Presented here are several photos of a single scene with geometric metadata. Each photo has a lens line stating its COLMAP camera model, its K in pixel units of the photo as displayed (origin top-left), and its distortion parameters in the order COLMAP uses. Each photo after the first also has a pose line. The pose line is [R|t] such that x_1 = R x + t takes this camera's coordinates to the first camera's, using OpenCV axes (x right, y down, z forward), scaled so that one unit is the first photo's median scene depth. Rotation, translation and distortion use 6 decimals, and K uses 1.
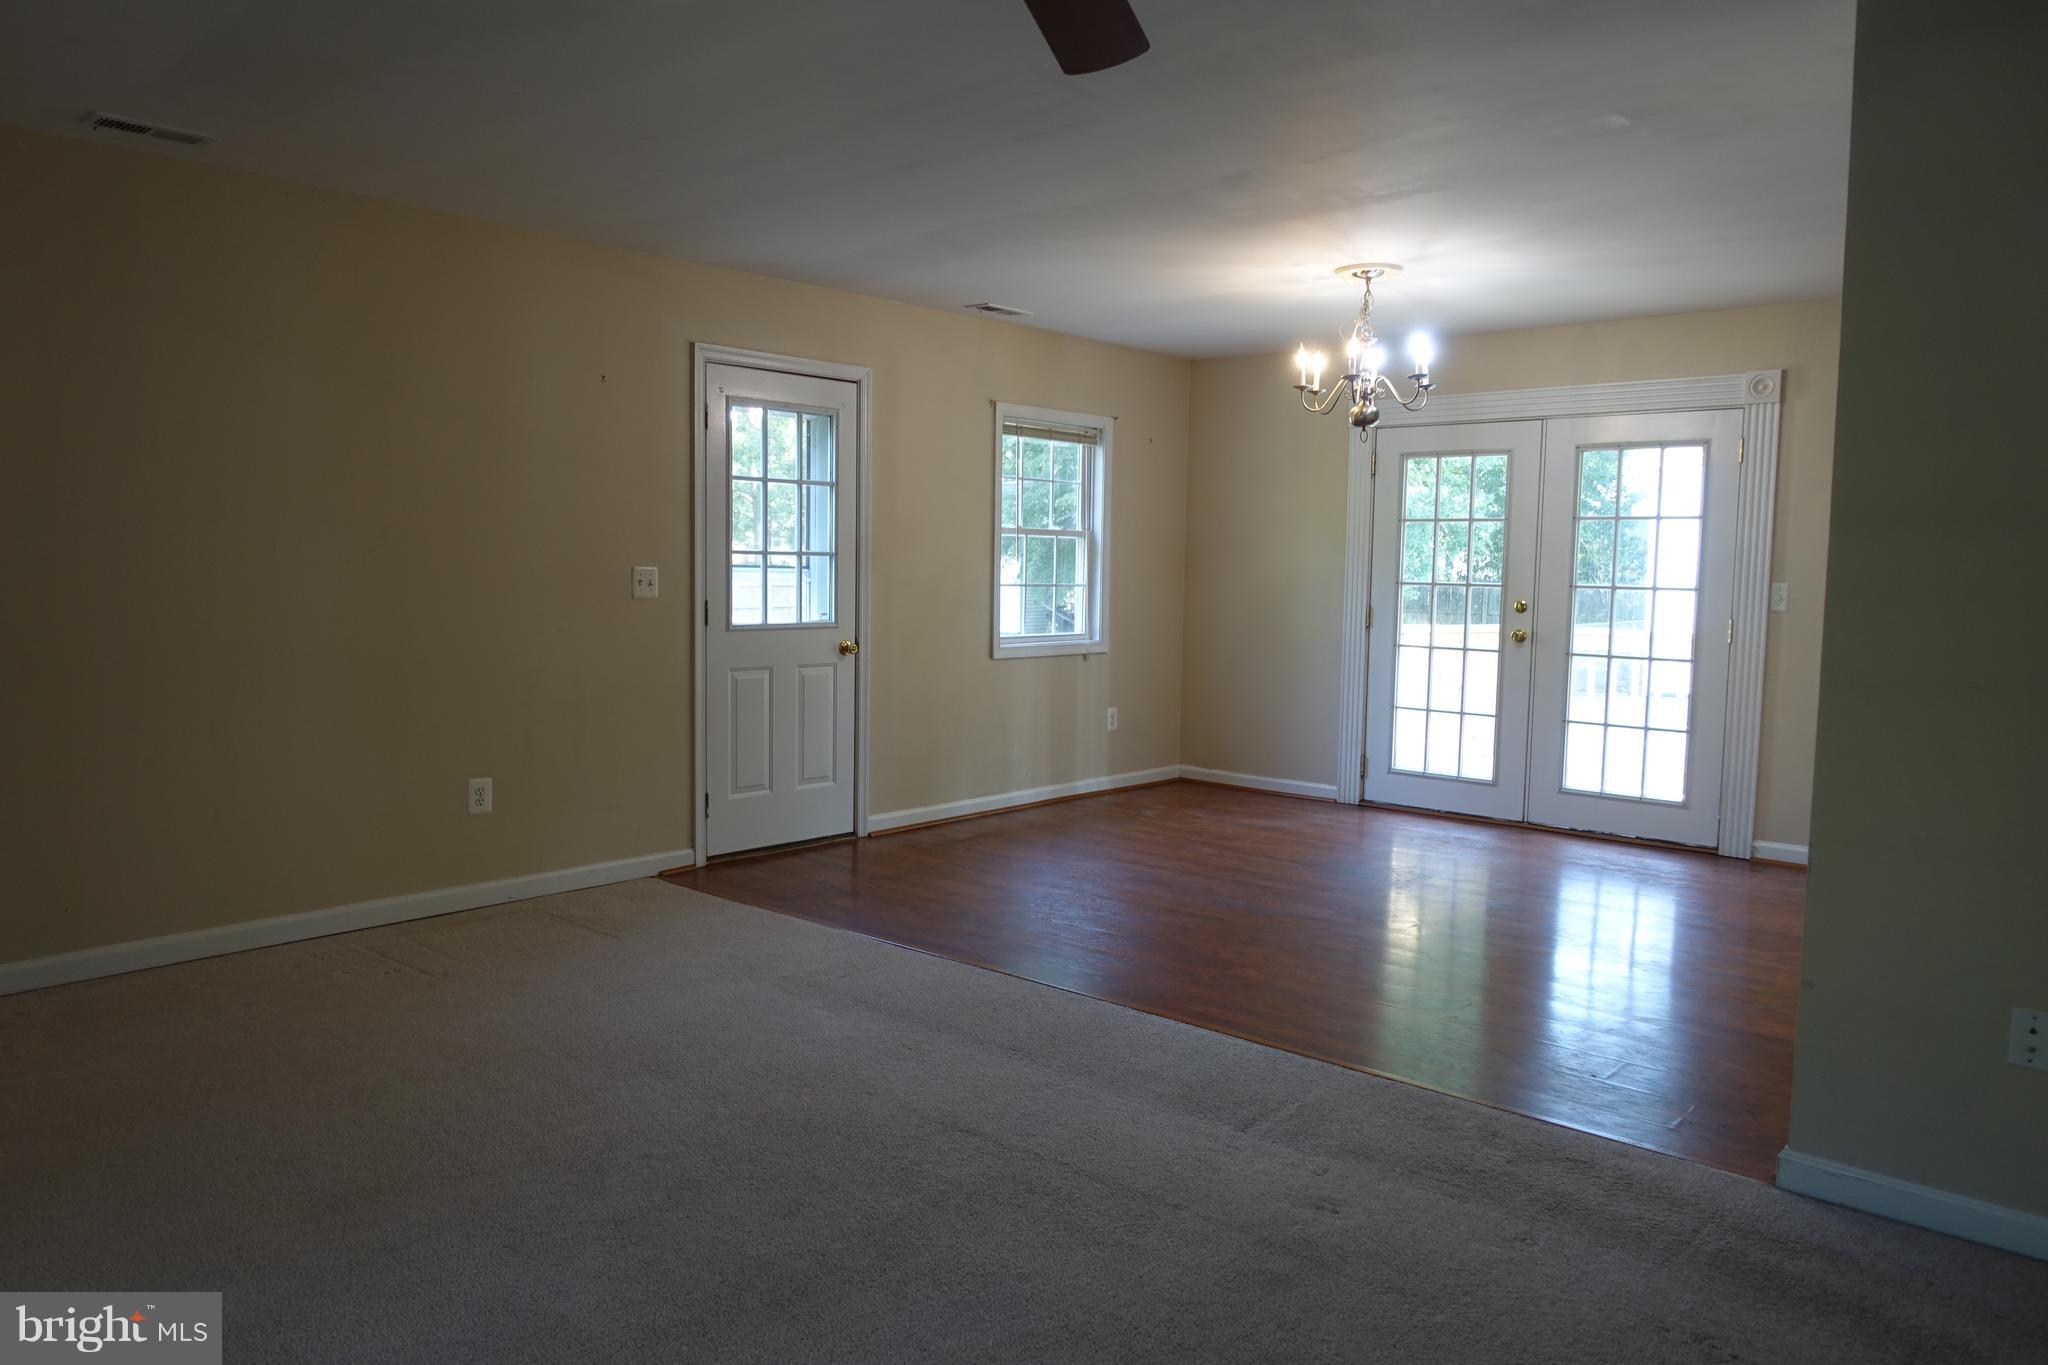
lens RADIAL K [[1406.2, 0, 1027.6], [0, 1406.2, 674.4], [0, 0, 1]] dist [-0.004424, 0.002925]
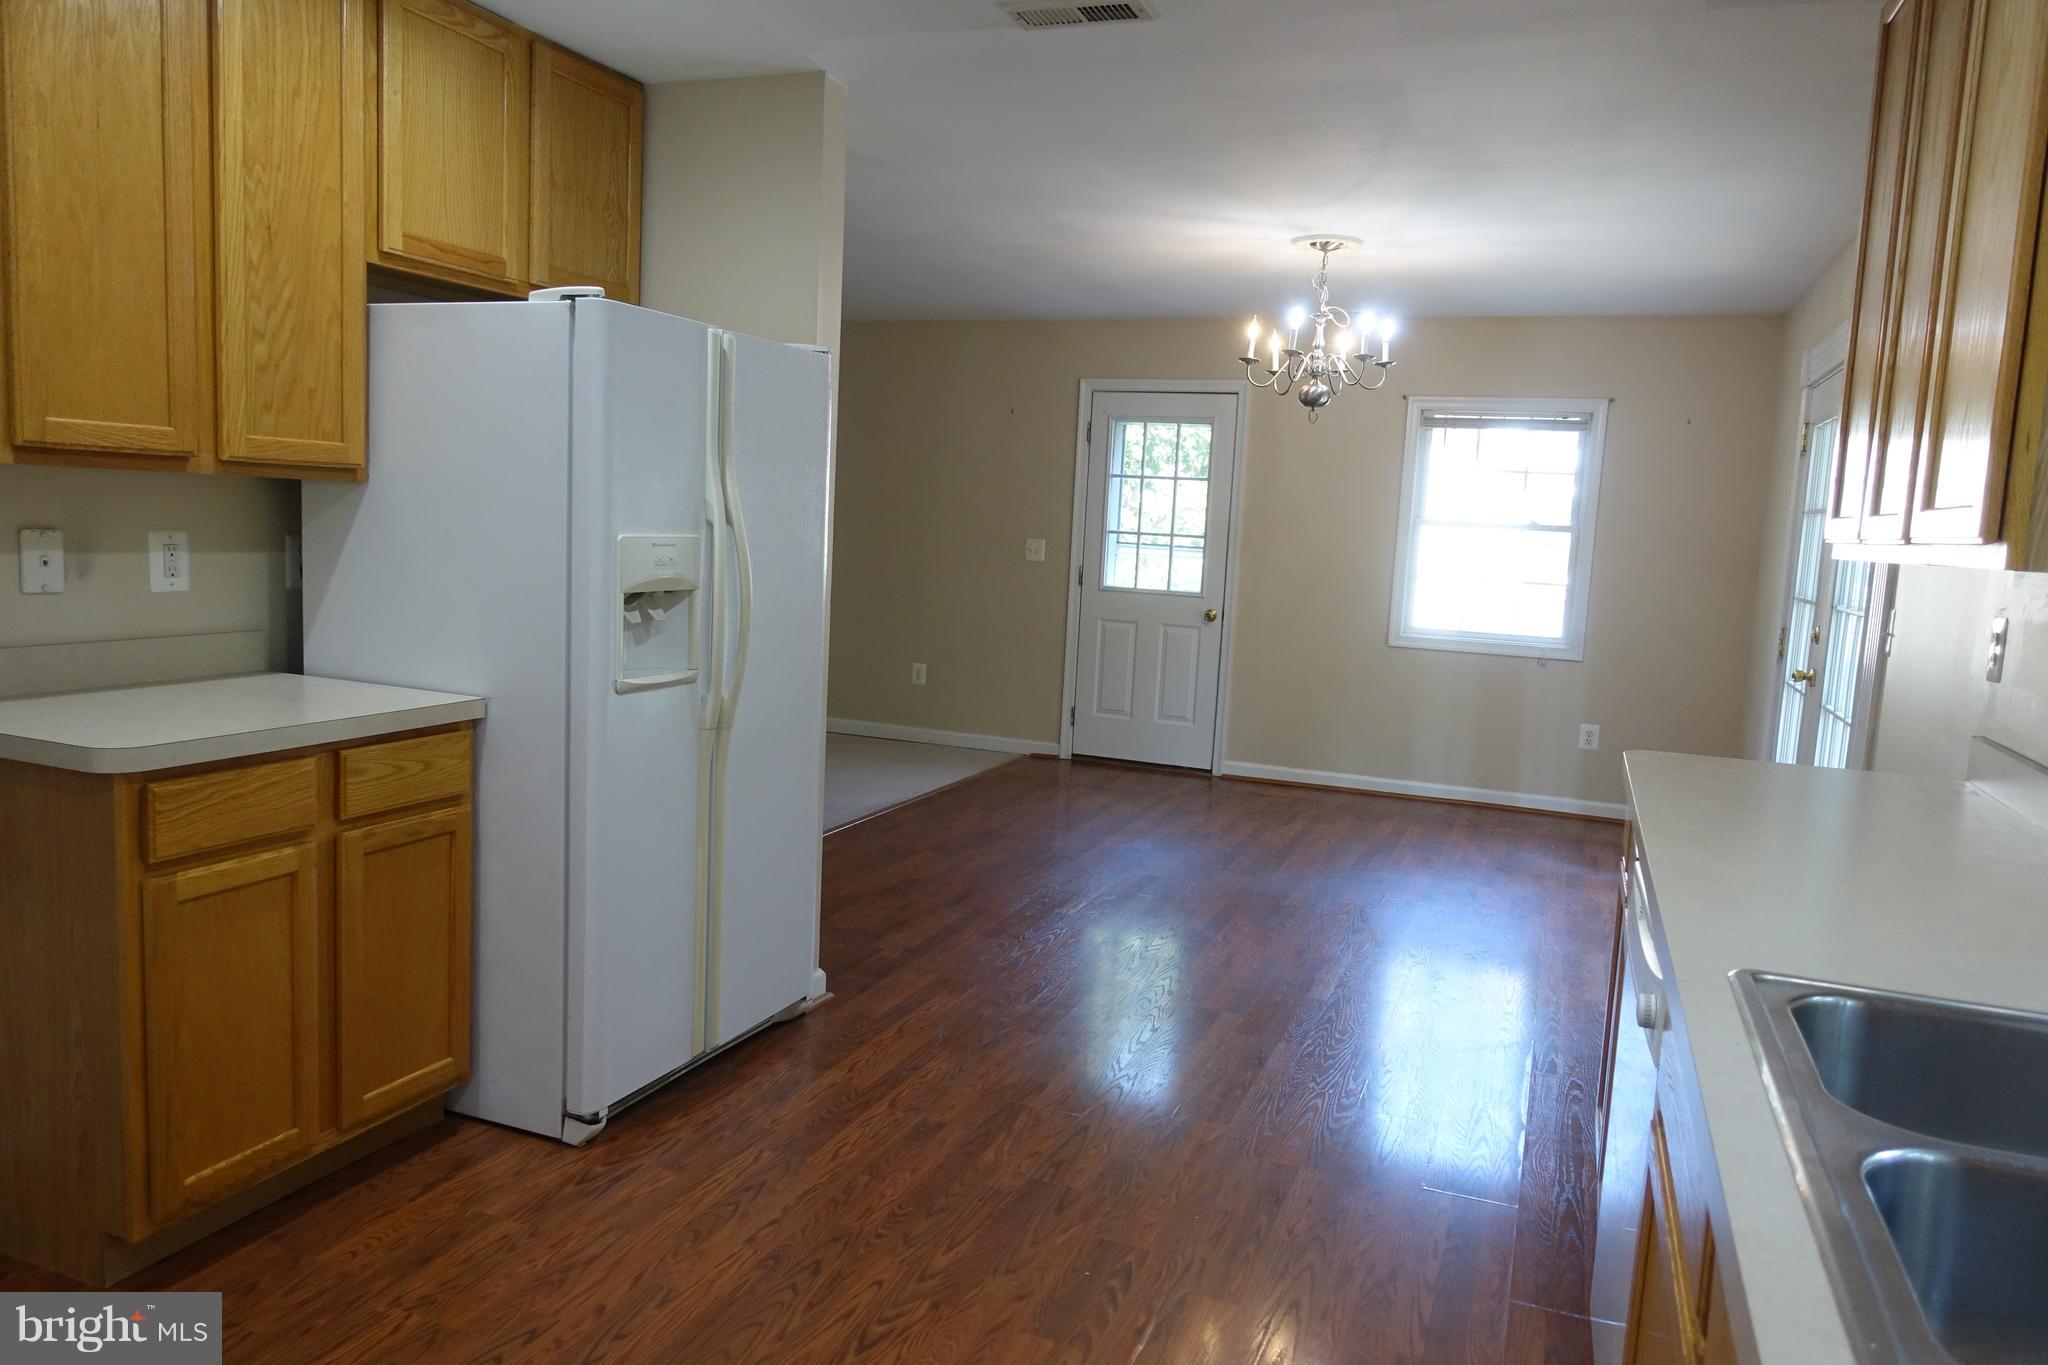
lens RADIAL K [[1406.2, 0, 1019.7], [0, 1406.2, 694.5], [0, 0, 1]] dist [-0.004424, 0.002925]
pose [[0.332806, 0.119146, -0.935438, 0.942899], [-0.117558, 0.989489, 0.084206, -0.033785], [0.935639, 0.081944, 0.343315, 0.432343]]
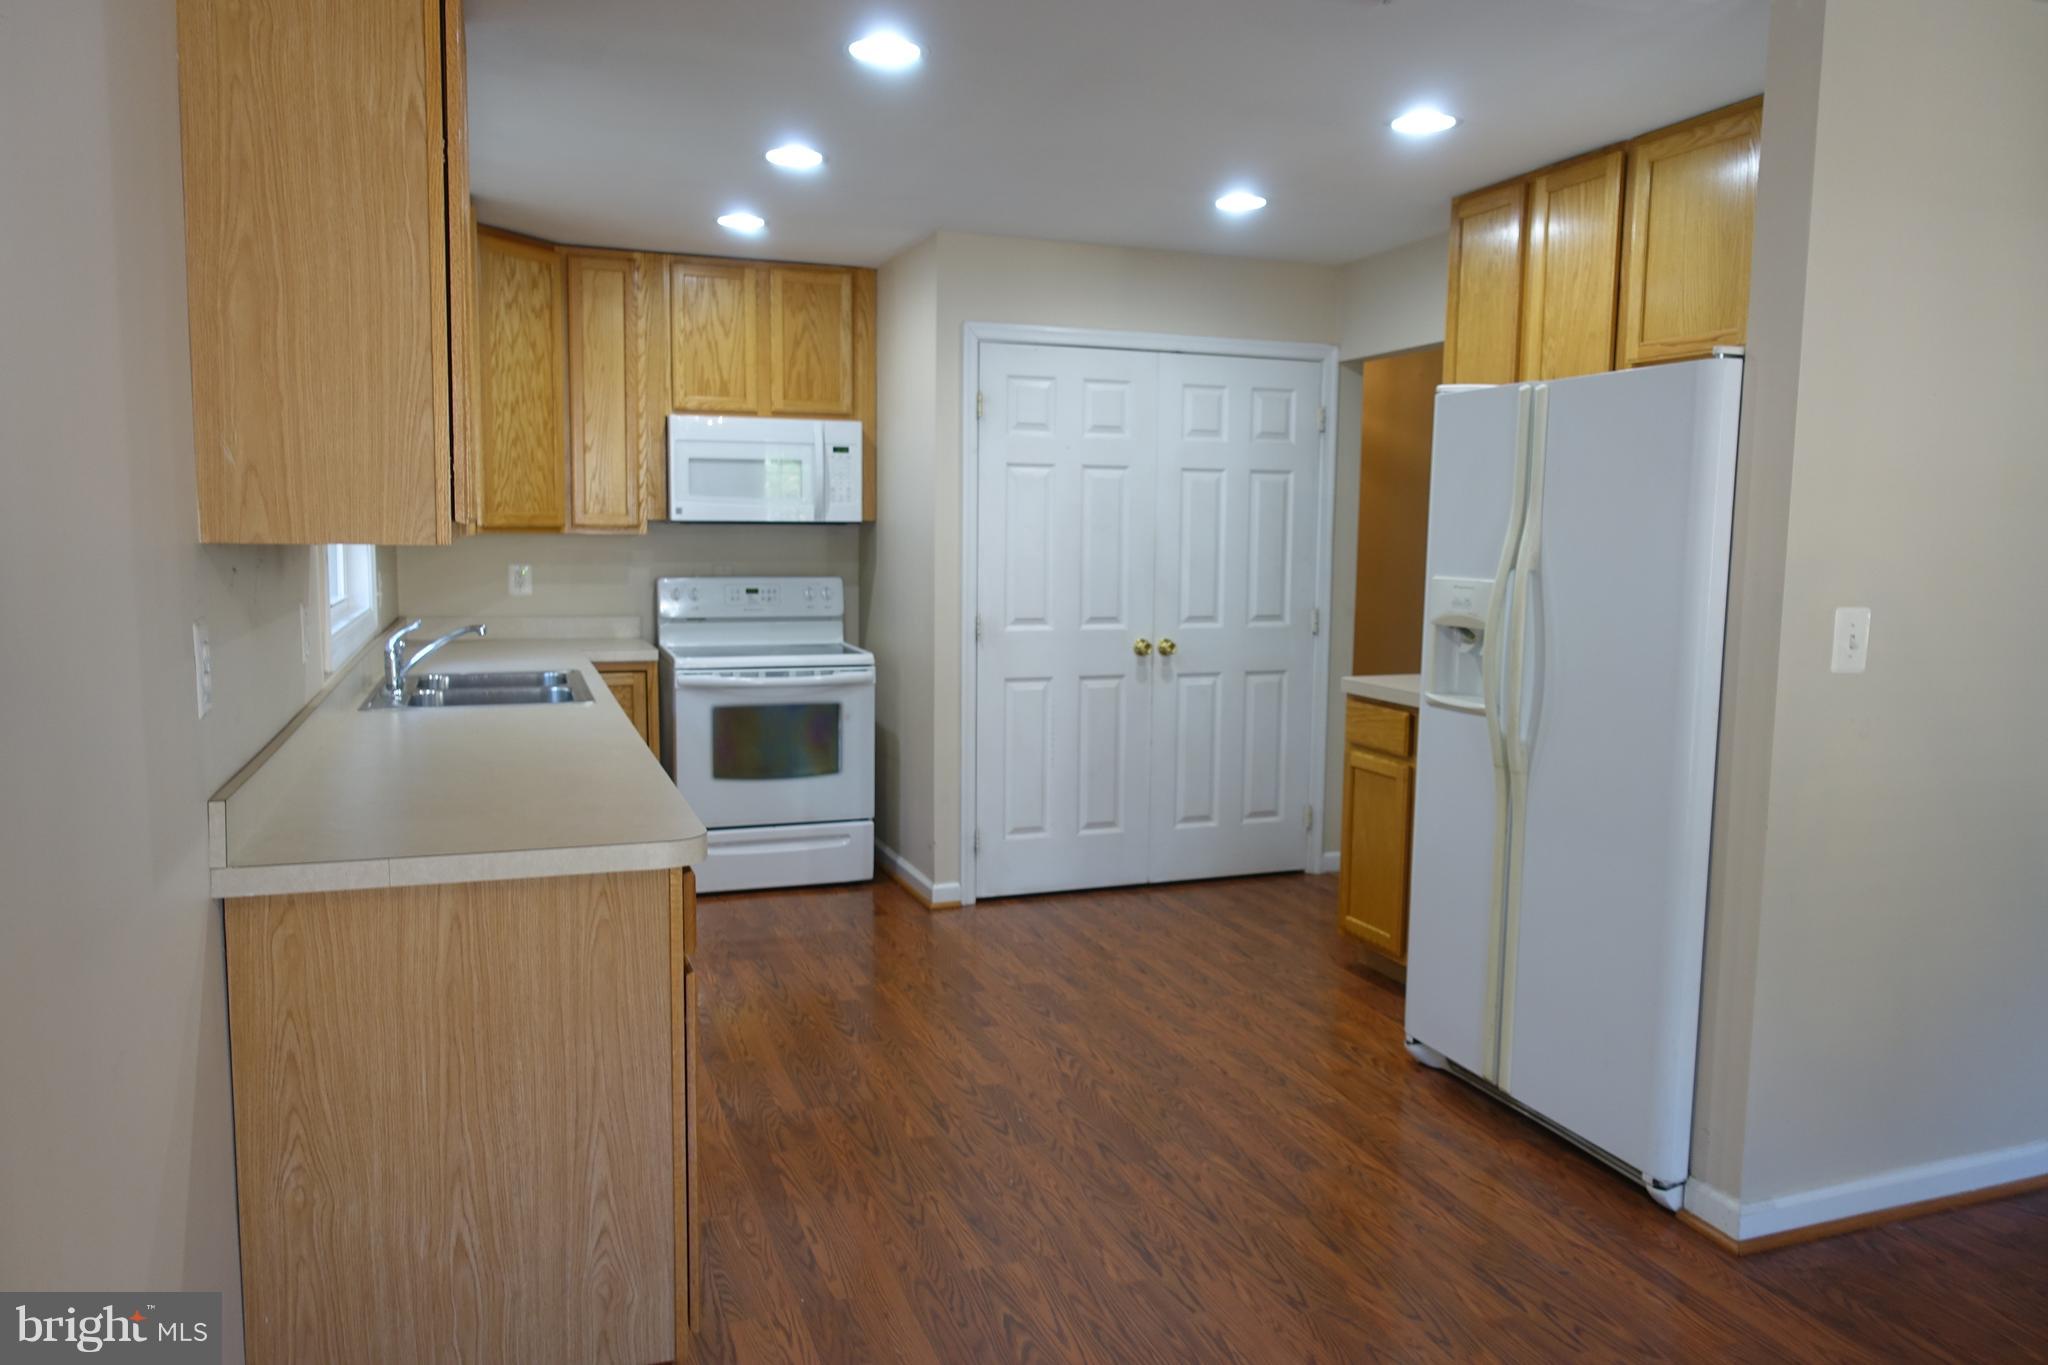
lens RADIAL K [[1406.2, 0, 1020.0], [0, 1406.2, 678.7], [0, 0, 1]] dist [-0.004424, 0.002925]
pose [[-0.877672, -0.080807, 0.472401, 0.355317], [0.008195, 0.983009, 0.183376, -0.095533], [-0.479192, 0.164816, -0.862097, 1.029588]]
